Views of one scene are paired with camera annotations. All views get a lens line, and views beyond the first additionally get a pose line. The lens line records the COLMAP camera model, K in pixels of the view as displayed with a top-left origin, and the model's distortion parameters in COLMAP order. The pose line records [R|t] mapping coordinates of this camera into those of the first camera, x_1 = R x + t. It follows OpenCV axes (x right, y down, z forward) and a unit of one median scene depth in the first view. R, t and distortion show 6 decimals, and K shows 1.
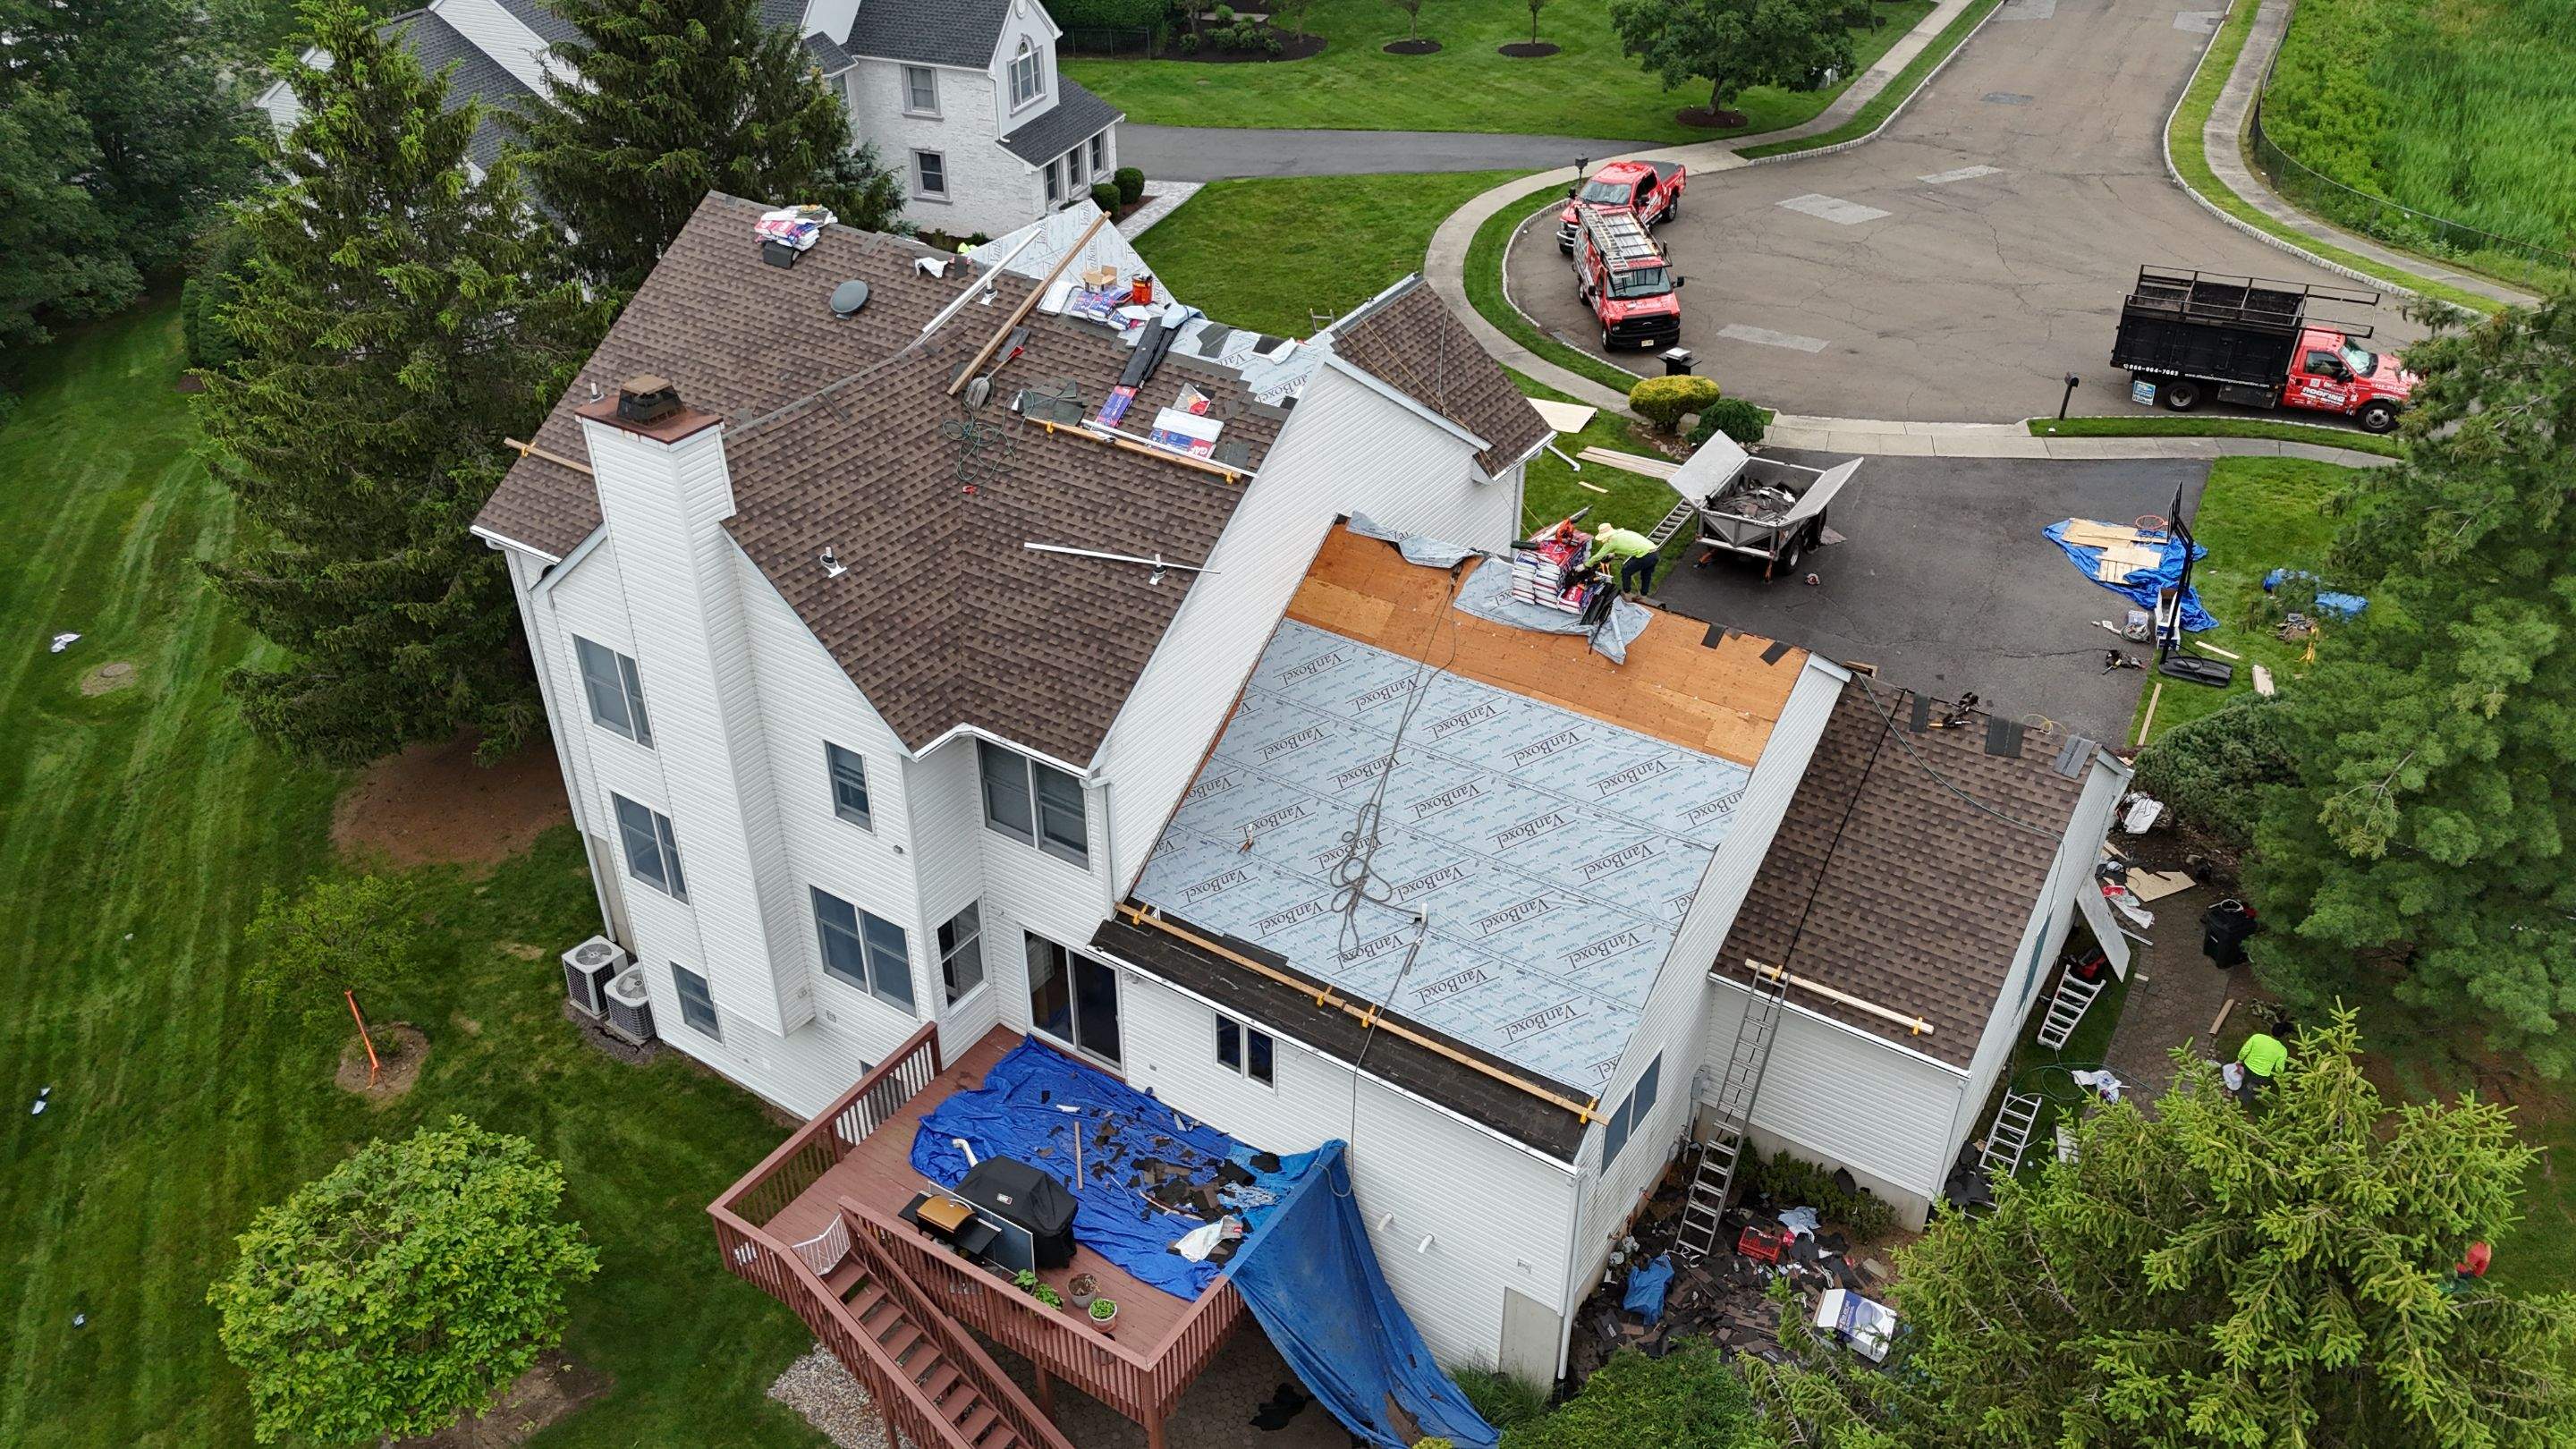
lens RADIAL K [[1939.9, 0, 1293.3], [0, 1939.9, 709.9], [0, 0, 1]] dist [0.028599, -0.004136]
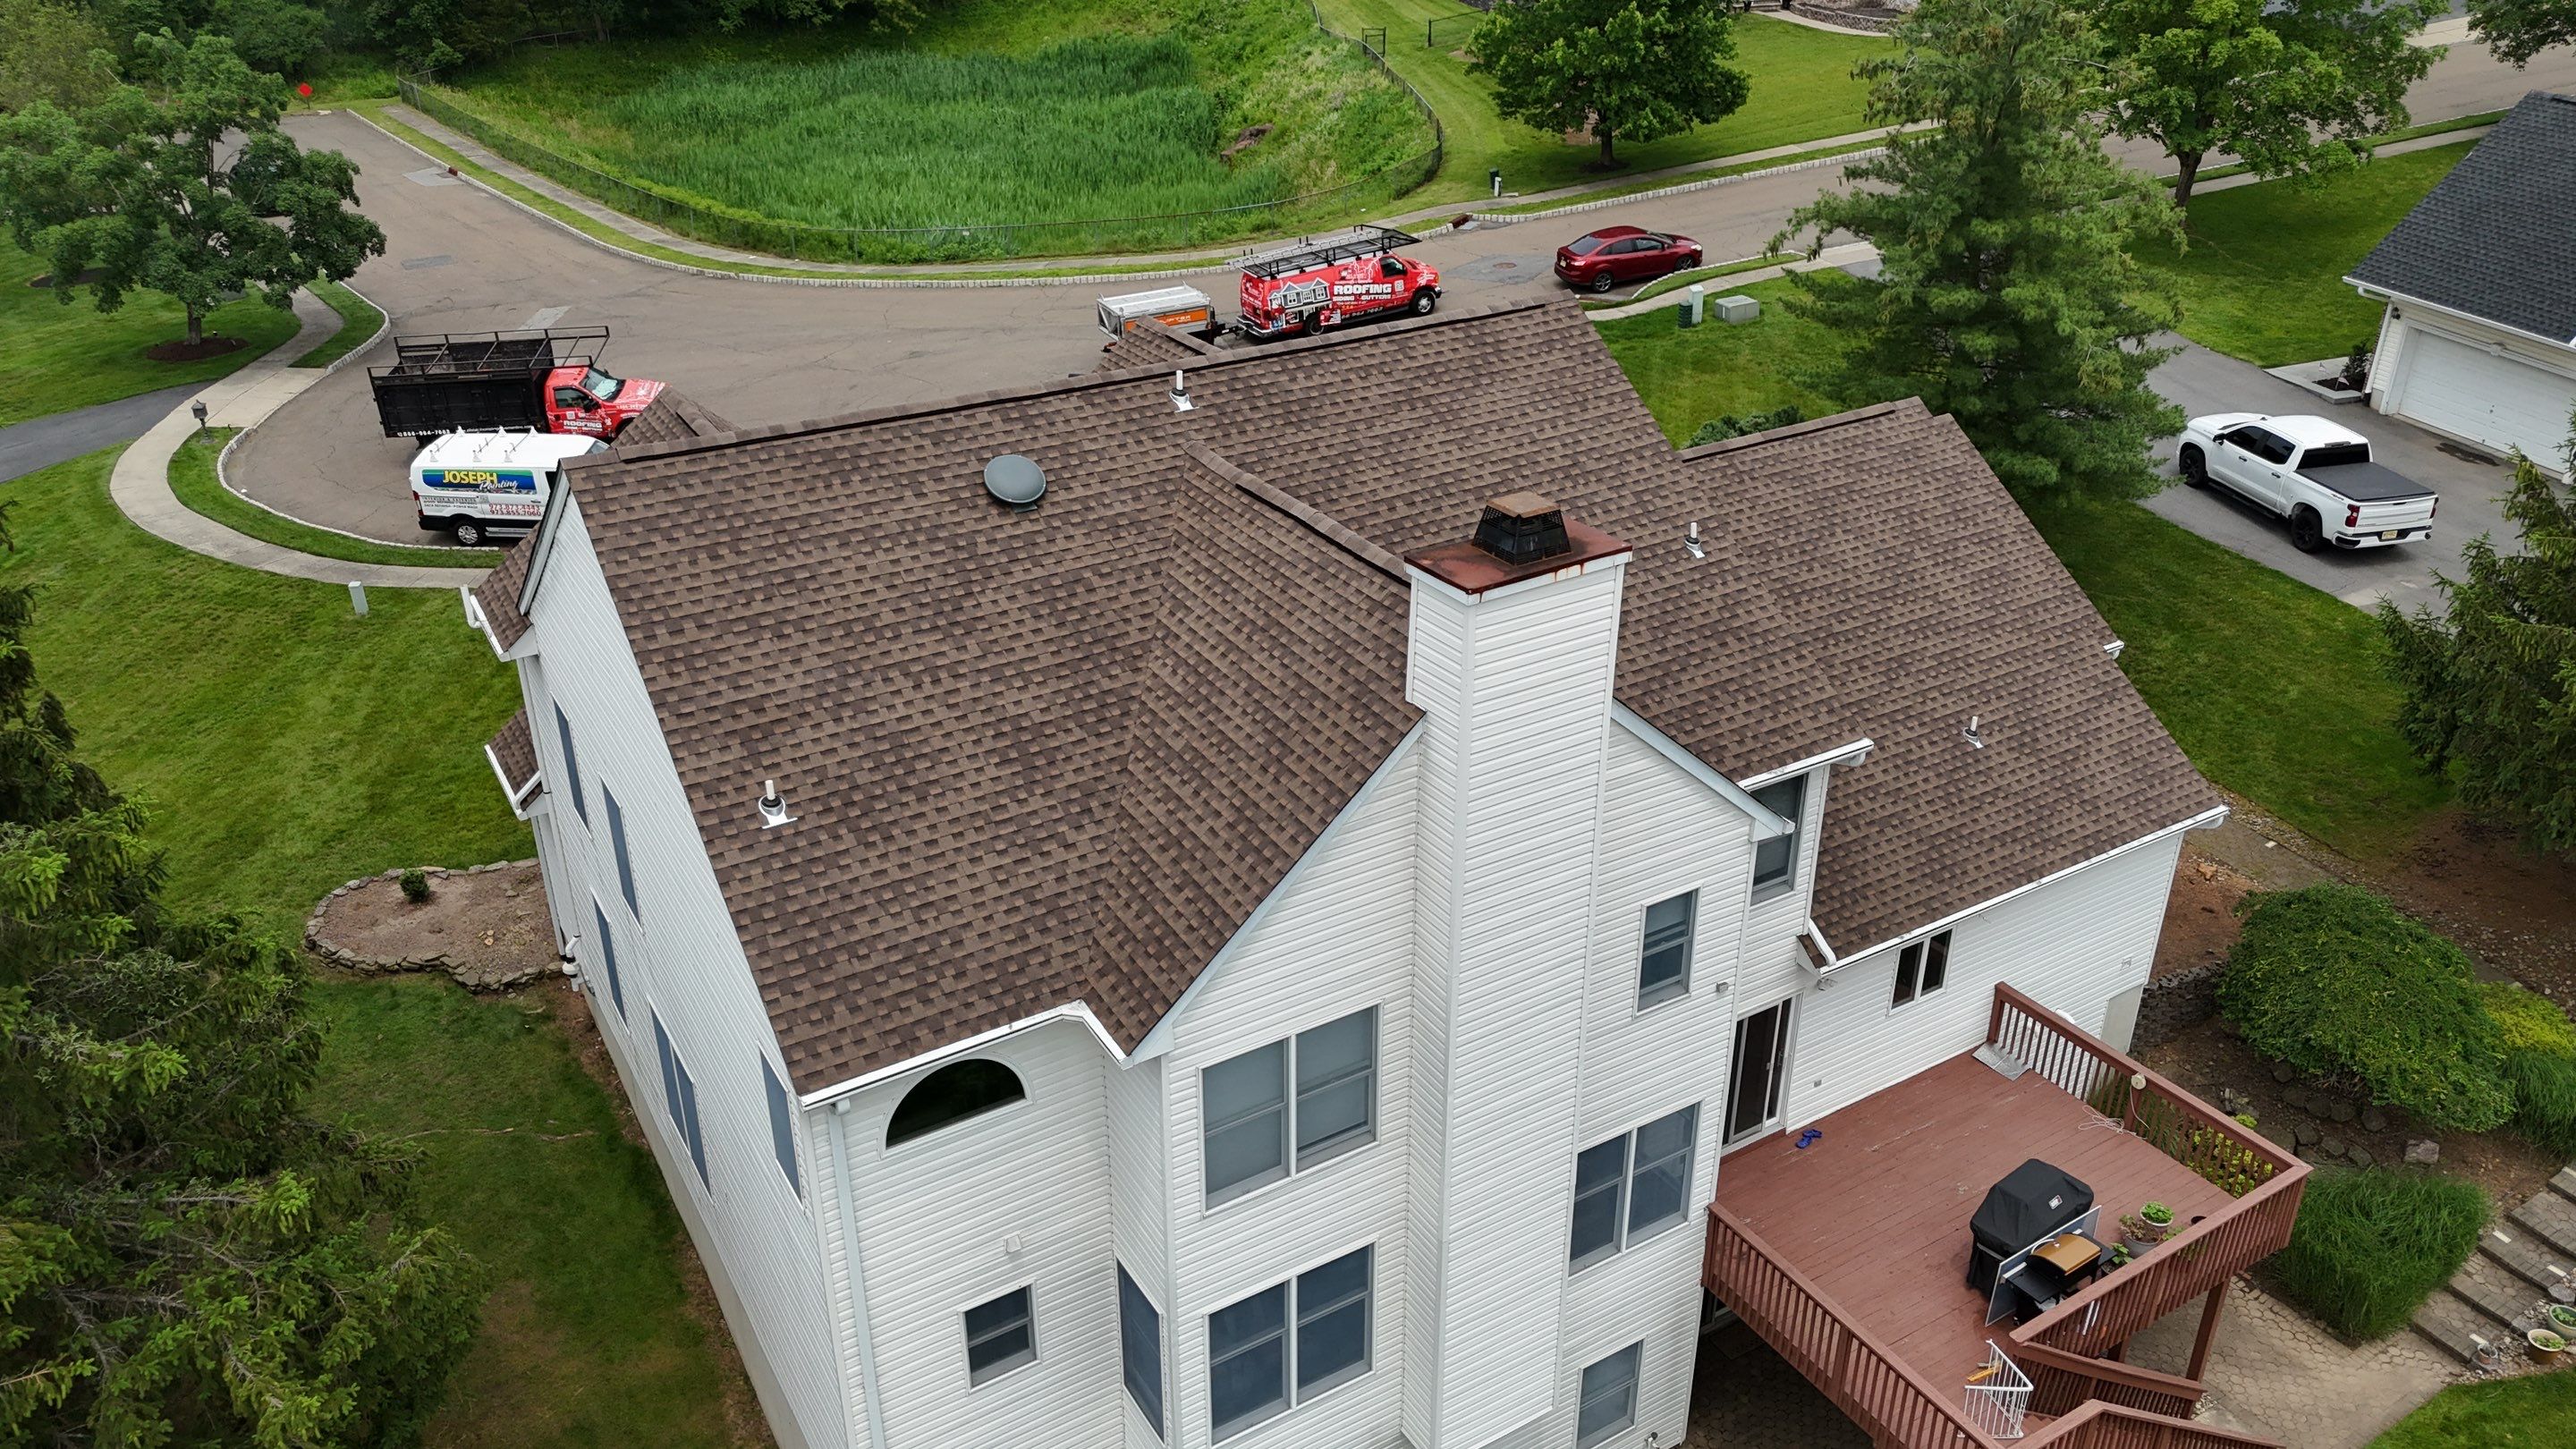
lens RADIAL K [[1926.6, 0, 1301.5], [0, 1926.6, 745.8], [0, 0, 1]] dist [0.040152, -0.030896]
pose [[0.420018, -0.415203, 0.806965, -0.811168], [0.496138, 0.849611, 0.178910, -0.218233], [-0.759890, 0.325220, 0.562849, 0.631121]]
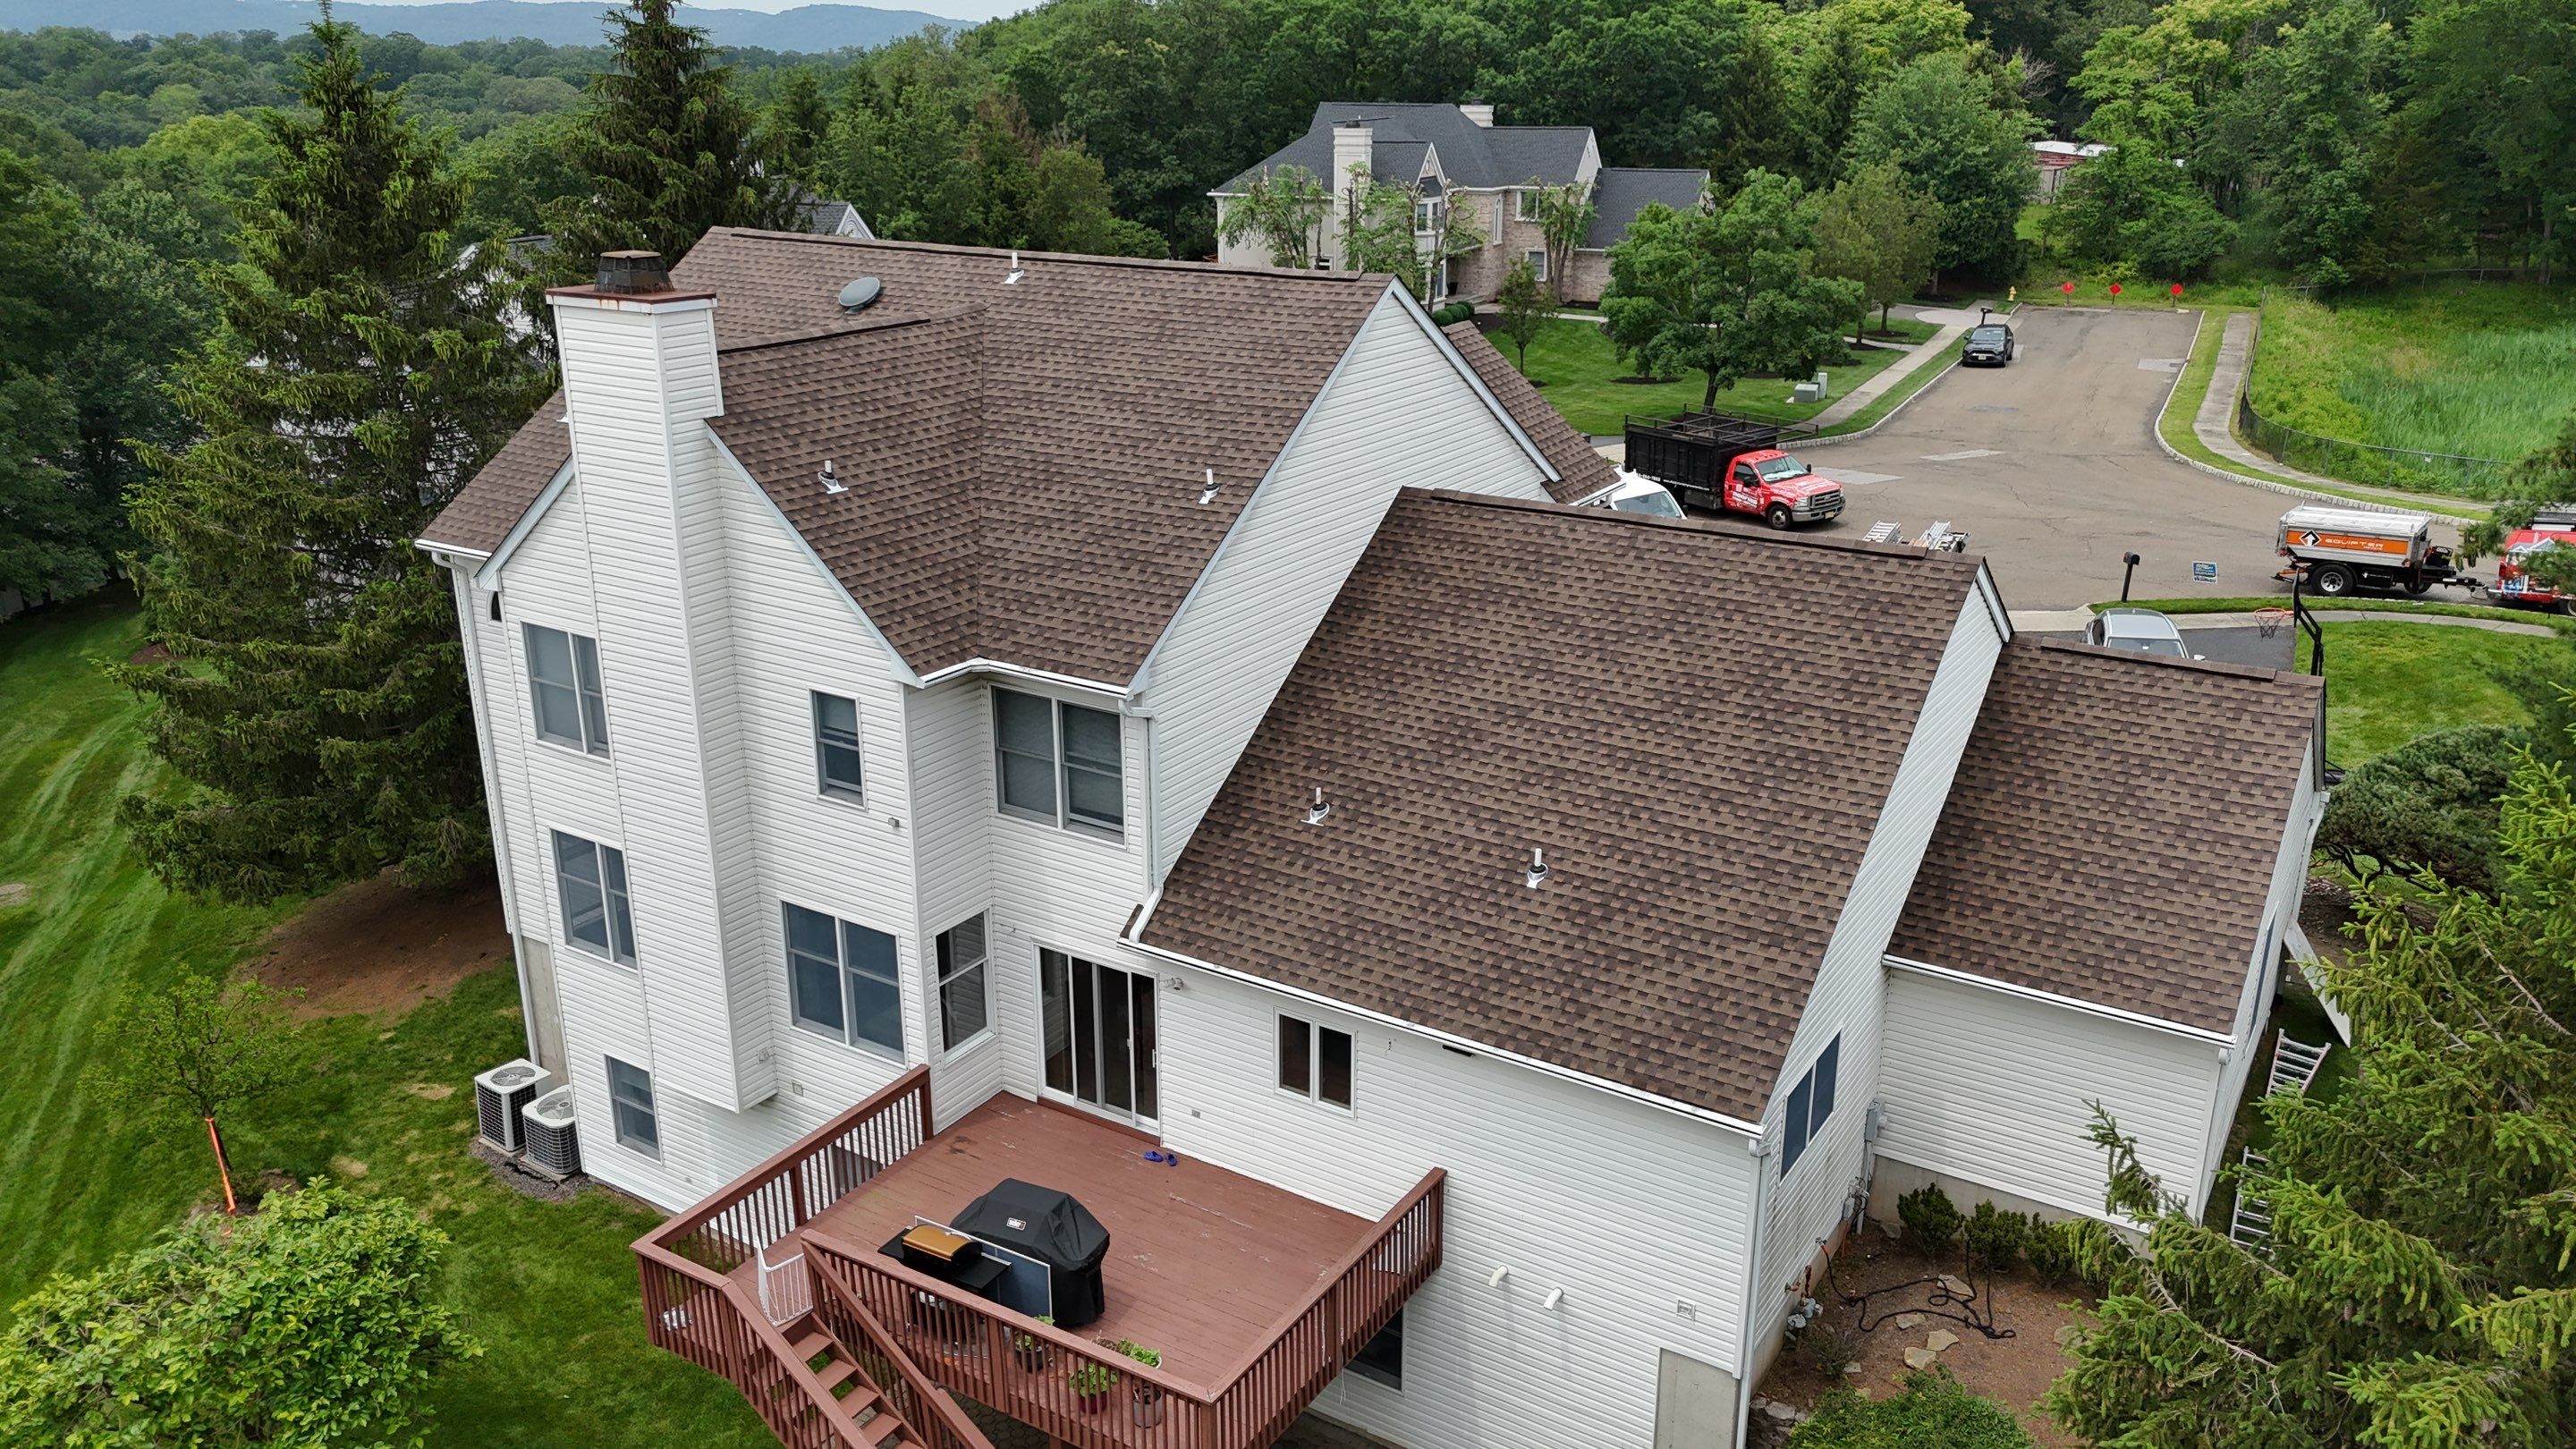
lens RADIAL K [[1926.6, 0, 1288.1], [0, 1926.6, 718.4], [0, 0, 1]] dist [0.040152, -0.030896]
pose [[0.999855, -0.006483, 0.015747, -0.045388], [0.010173, 0.968967, -0.246980, 0.222351], [-0.013657, 0.247105, 0.968893, 0.178624]]
